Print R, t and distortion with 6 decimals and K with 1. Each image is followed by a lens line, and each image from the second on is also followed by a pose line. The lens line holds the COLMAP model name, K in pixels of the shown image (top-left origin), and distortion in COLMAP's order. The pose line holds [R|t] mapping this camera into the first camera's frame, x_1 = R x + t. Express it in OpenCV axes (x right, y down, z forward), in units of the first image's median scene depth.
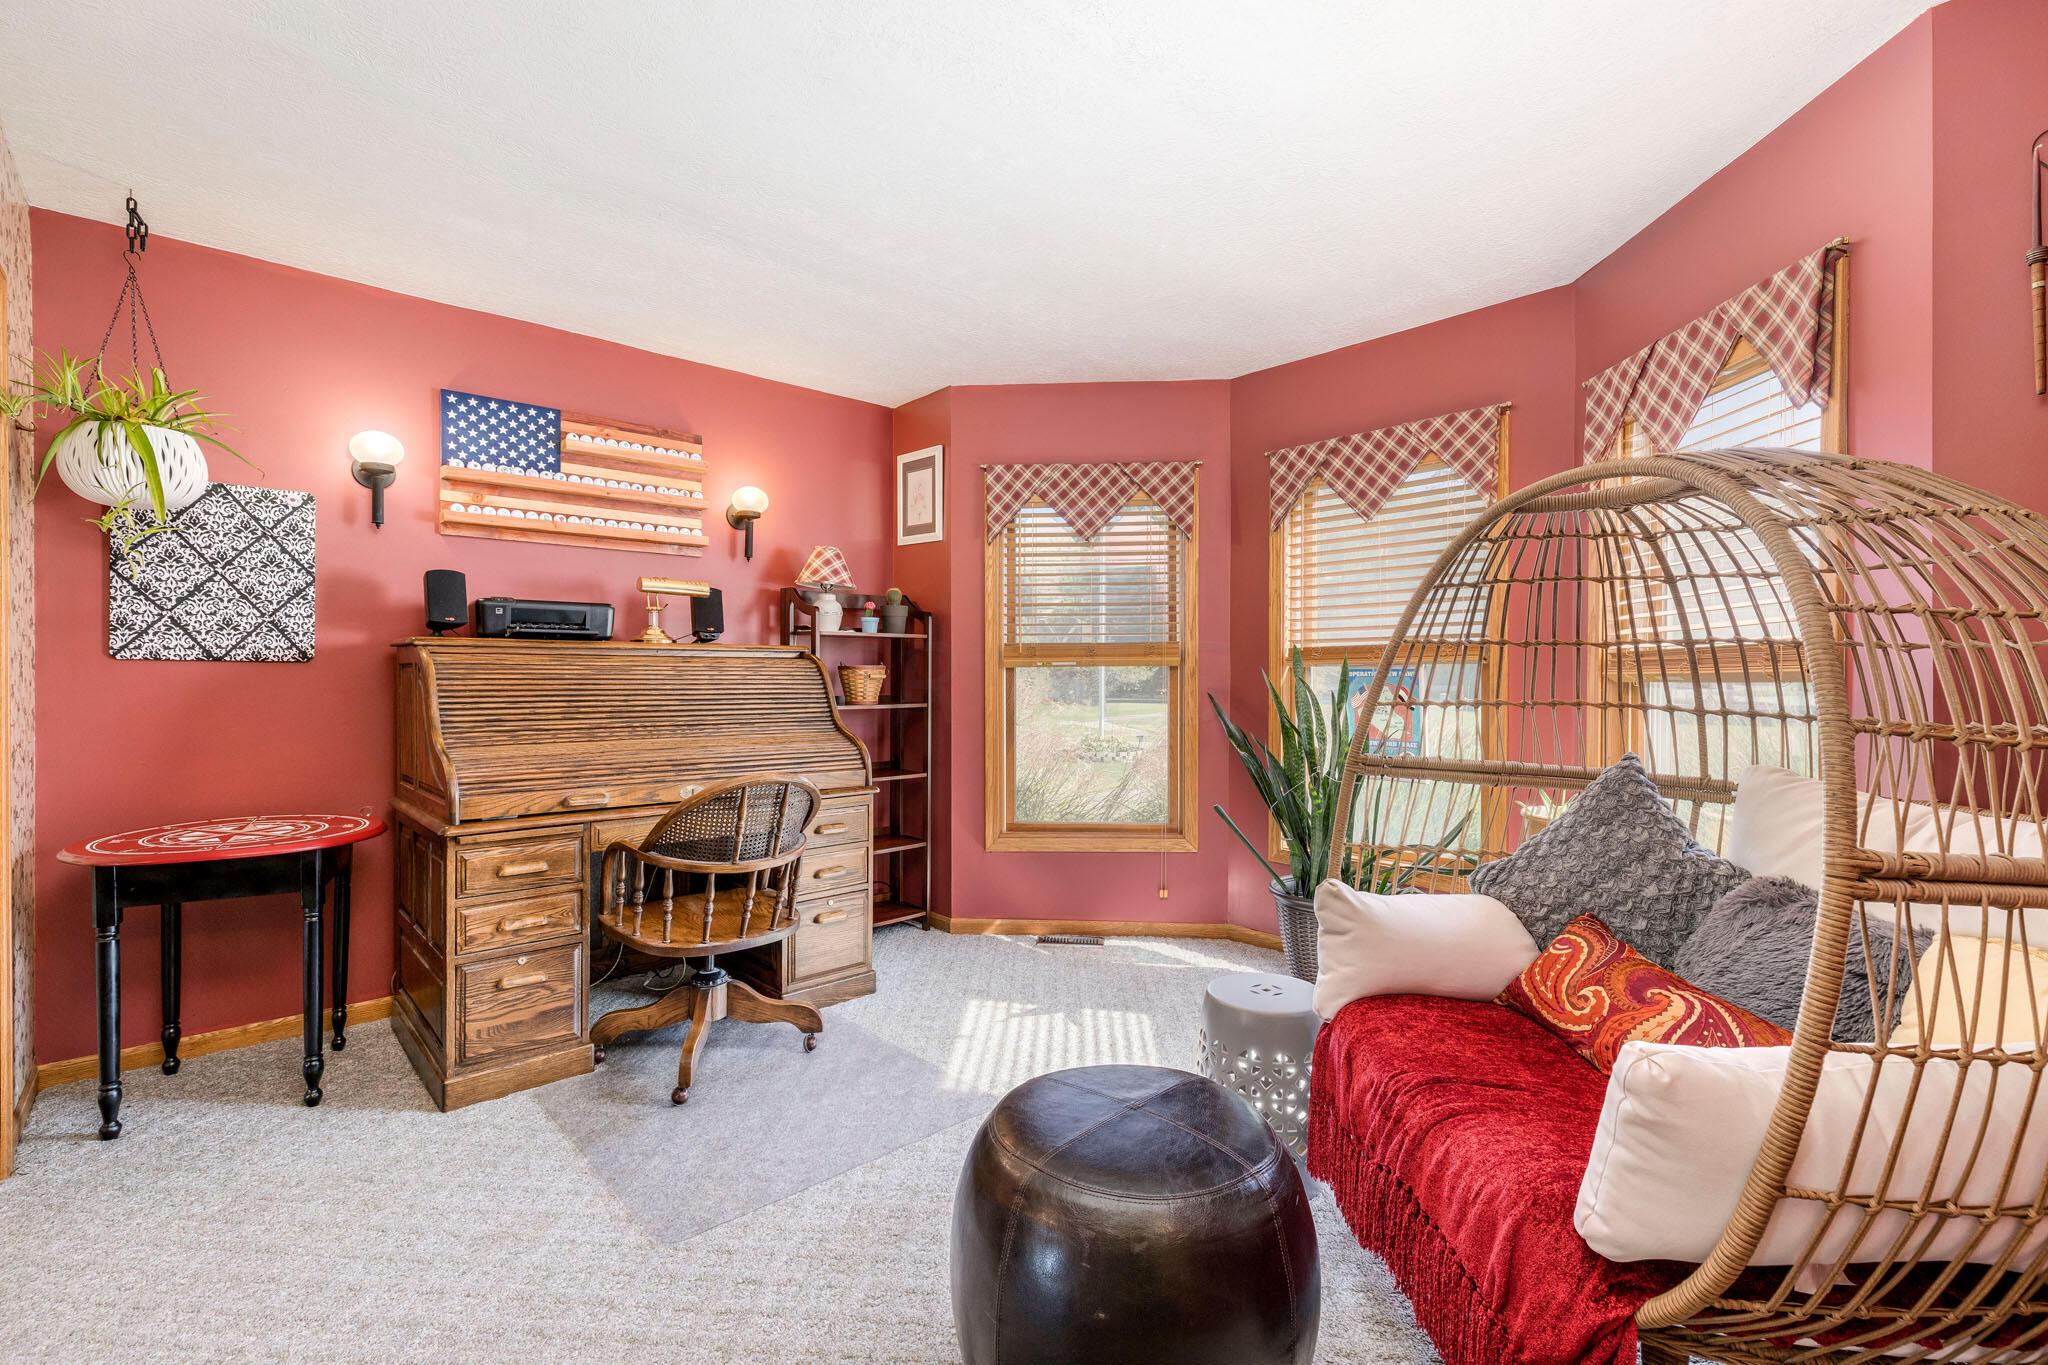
lens RADIAL K [[914.9, 0, 1016.3], [0, 914.9, 676.8], [0, 0, 1]] dist [0.009388, -0.001210]
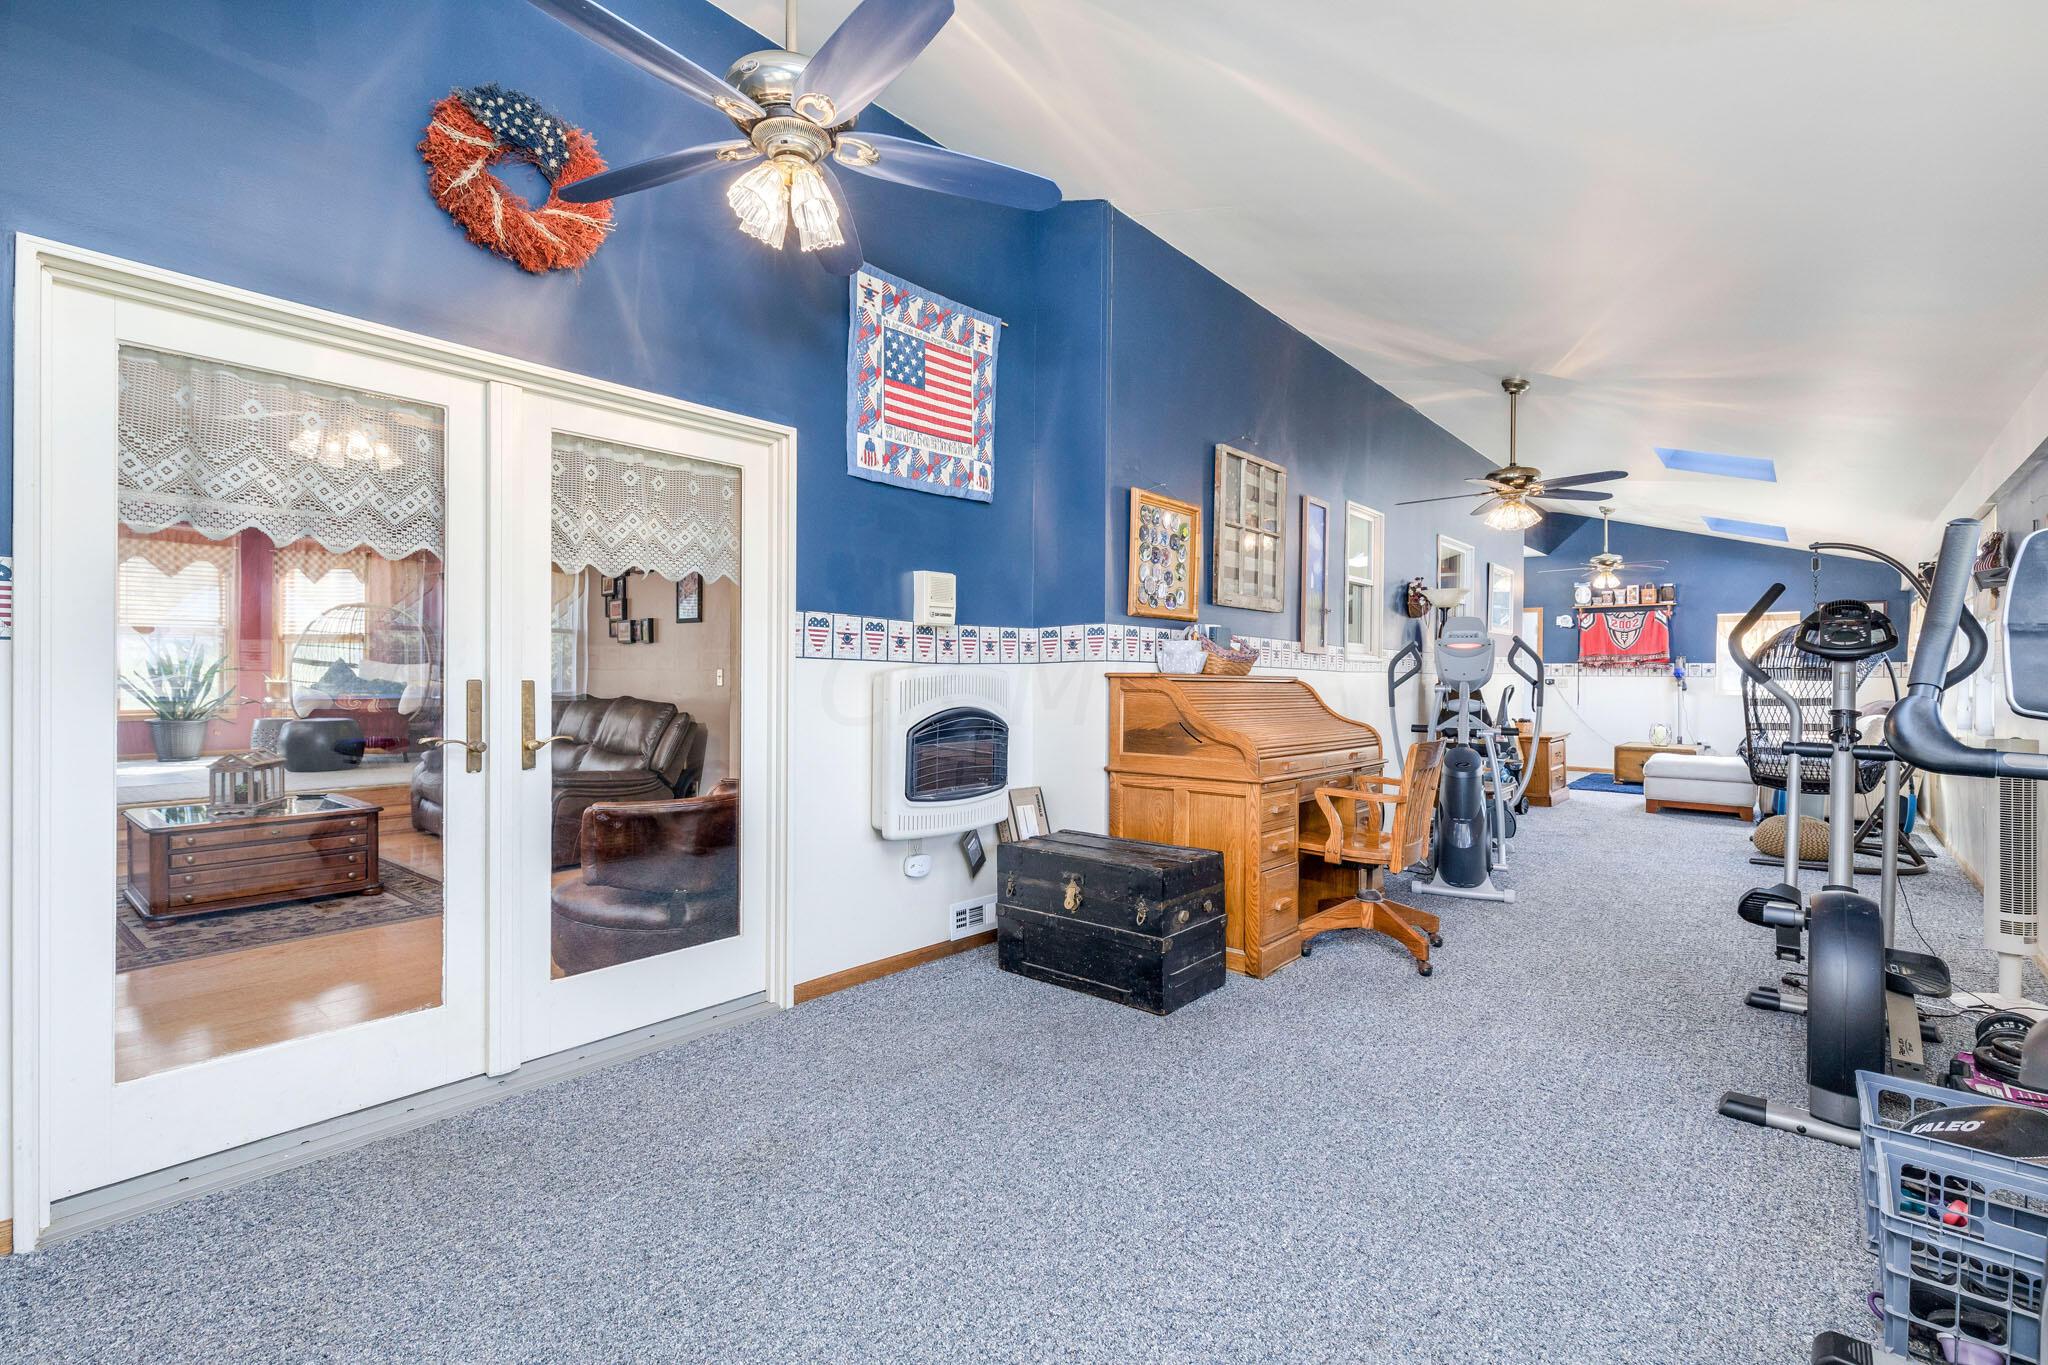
lens RADIAL K [[914.9, 0, 1019.1], [0, 914.9, 682.1], [0, 0, 1]] dist [0.009388, -0.001210]
pose [[-0.141891, -0.010589, 0.989826, -2.441480], [-0.000437, 0.999943, 0.010635, 0.089149], [-0.989882, 0.001076, -0.141888, -0.947221]]
